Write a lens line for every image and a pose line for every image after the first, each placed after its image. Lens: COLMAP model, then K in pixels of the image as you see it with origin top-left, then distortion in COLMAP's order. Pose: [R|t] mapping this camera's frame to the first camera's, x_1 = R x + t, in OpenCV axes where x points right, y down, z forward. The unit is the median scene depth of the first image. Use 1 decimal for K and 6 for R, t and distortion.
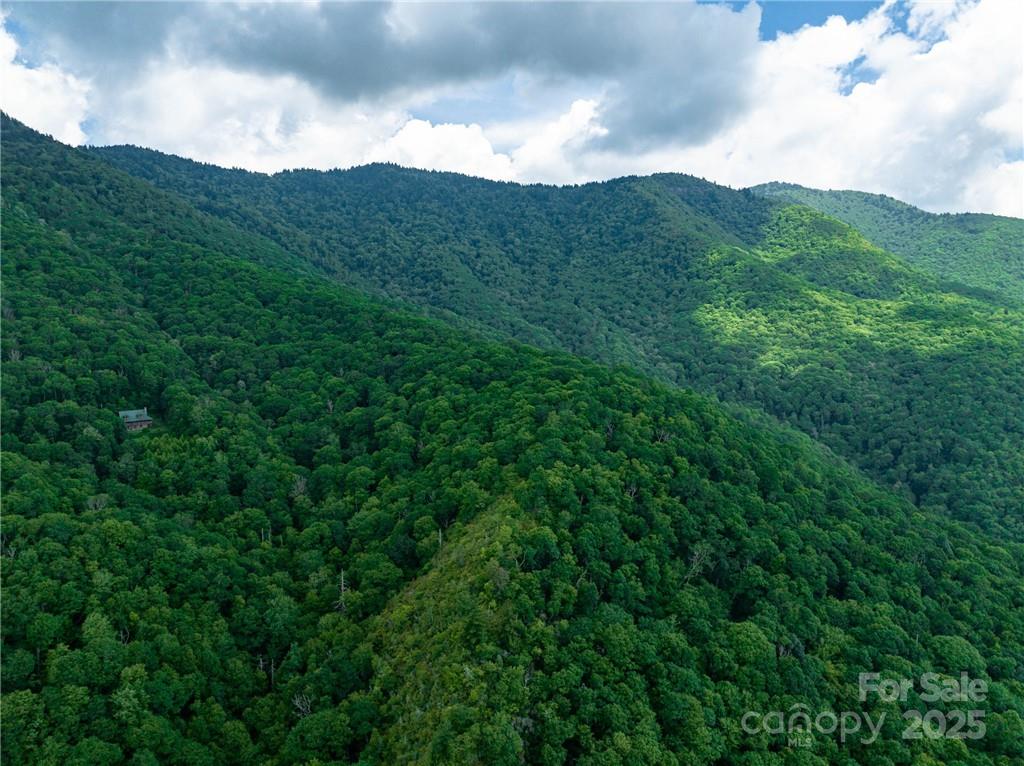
lens RADIAL K [[730.1, 0, 513.7], [0, 730.1, 382.6], [0, 0, 1]] dist [-0.019334, -0.021094]
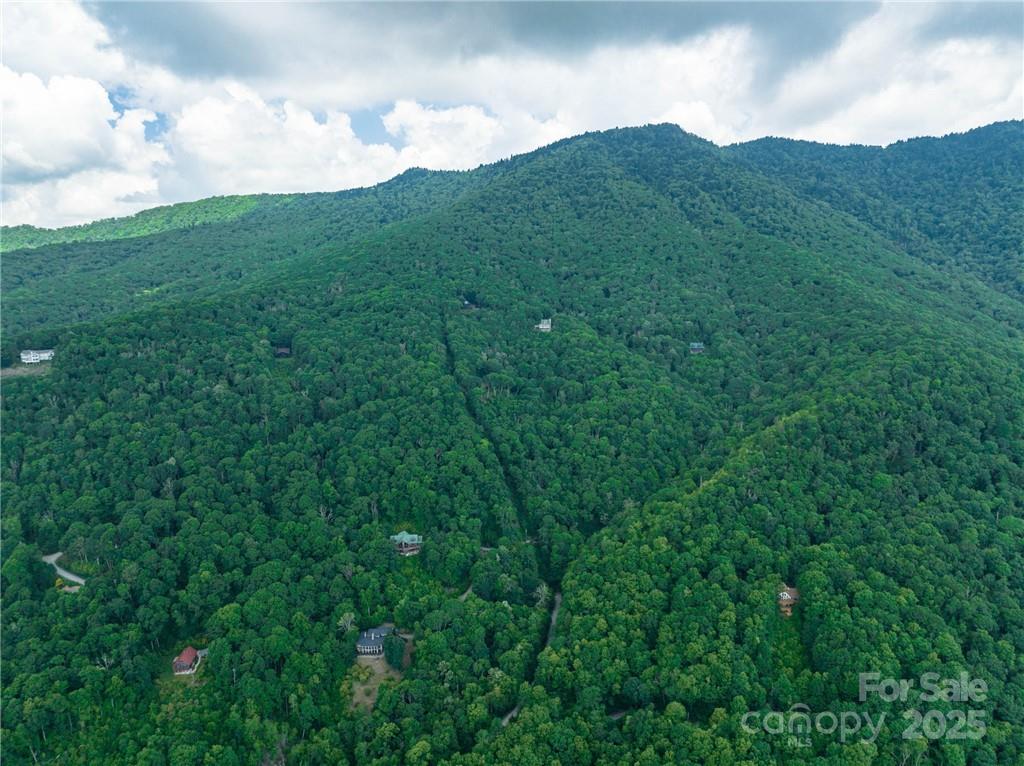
lens RADIAL K [[730.1, 0, 512.4], [0, 730.1, 383.3], [0, 0, 1]] dist [-0.019334, -0.021094]
pose [[0.653907, 0.153503, -0.740839, 0.348732], [-0.079869, 0.987735, 0.134164, -0.043251], [0.752348, -0.028561, 0.658147, -0.386786]]
